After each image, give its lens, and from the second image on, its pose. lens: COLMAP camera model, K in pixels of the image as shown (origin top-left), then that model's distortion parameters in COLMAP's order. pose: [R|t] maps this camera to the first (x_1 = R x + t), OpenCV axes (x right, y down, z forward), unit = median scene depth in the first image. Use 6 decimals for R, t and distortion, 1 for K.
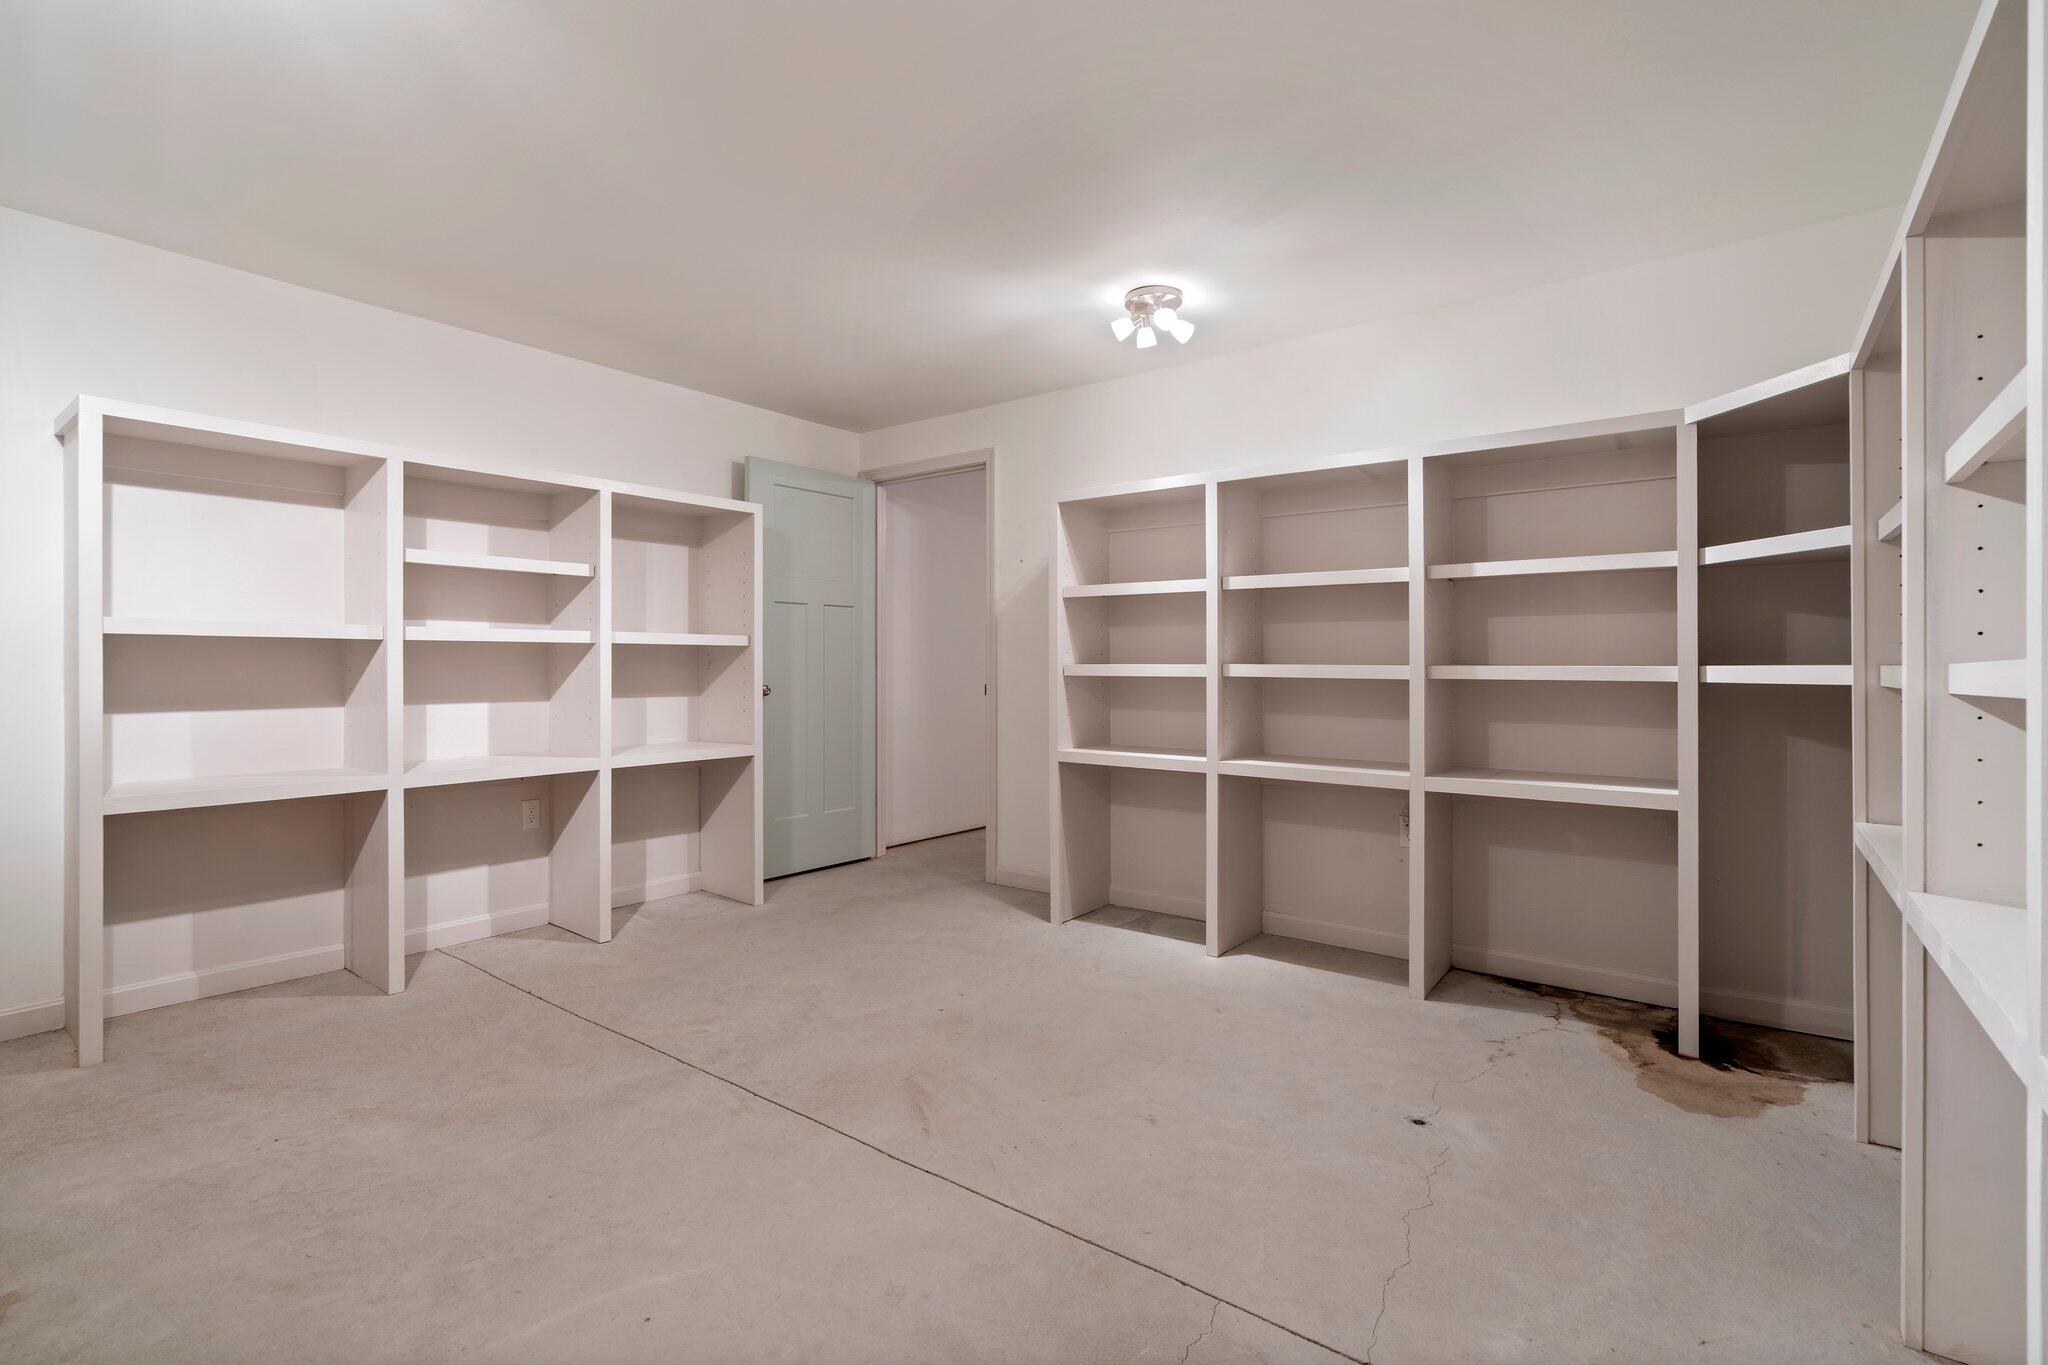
lens RADIAL K [[938.9, 0, 1020.4], [0, 938.9, 677.5], [0, 0, 1]] dist [-0.008243, 0.003346]
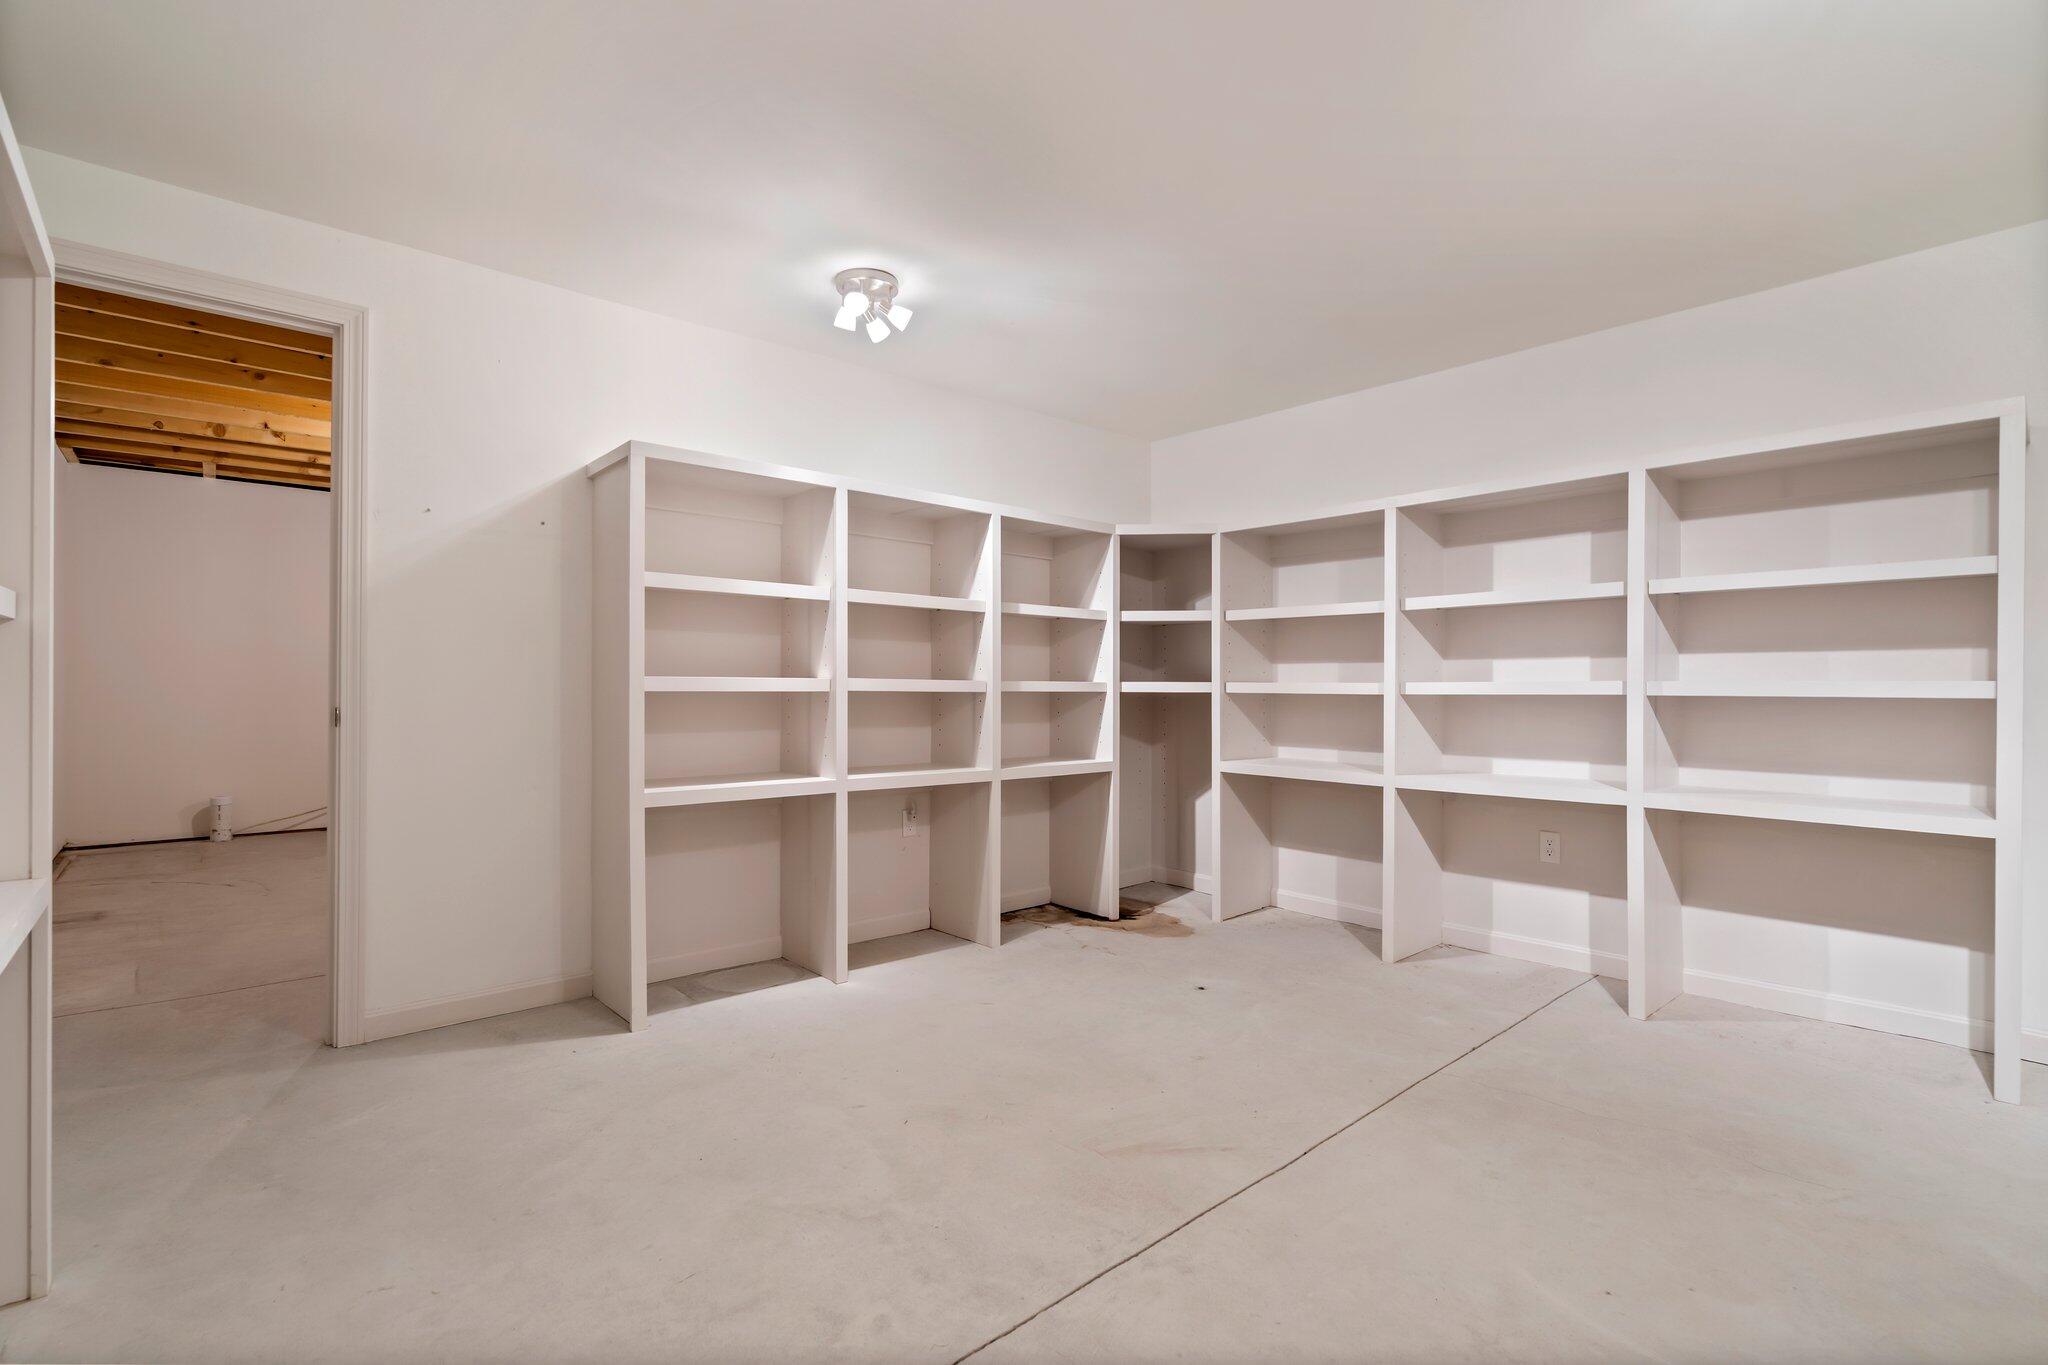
lens RADIAL K [[938.9, 0, 1011.5], [0, 938.9, 683.8], [0, 0, 1]] dist [-0.008243, 0.003346]
pose [[0.198756, -0.004568, 0.980038, -0.977341], [0.003063, 0.999987, 0.004040, -0.016149], [-0.980044, 0.002199, 0.198767, 0.892860]]
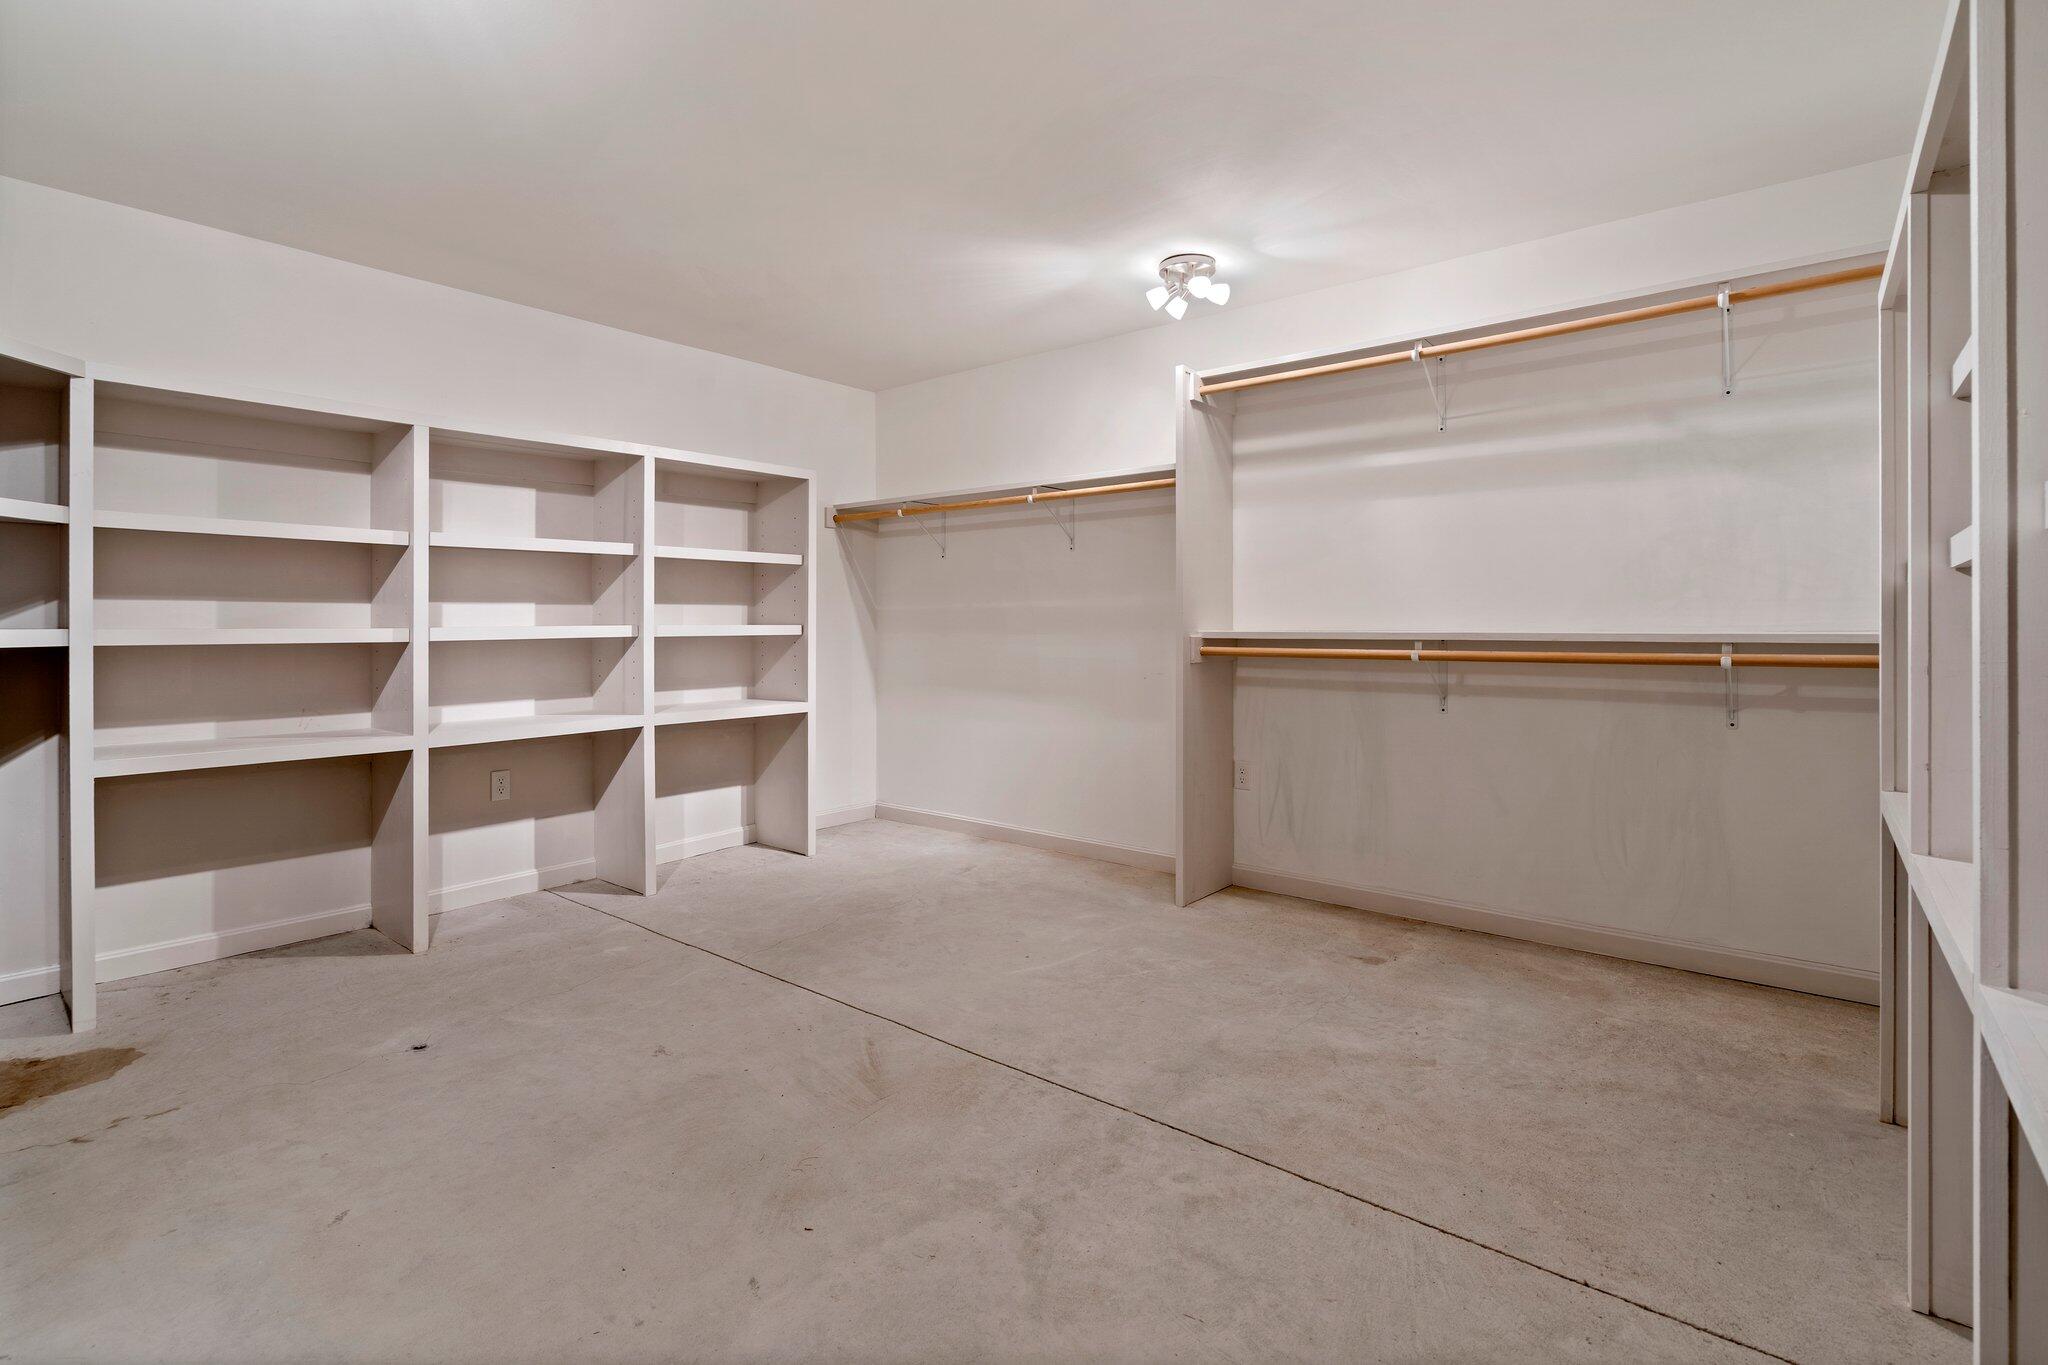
lens RADIAL K [[938.9, 0, 1014.0], [0, 938.9, 618.6], [0, 0, 1]] dist [-0.008243, 0.003346]
pose [[-0.999326, 0.002792, 0.036598, -0.273388], [0.002656, 0.999989, -0.003768, -0.016379], [-0.036608, -0.003668, -0.999323, 1.841349]]
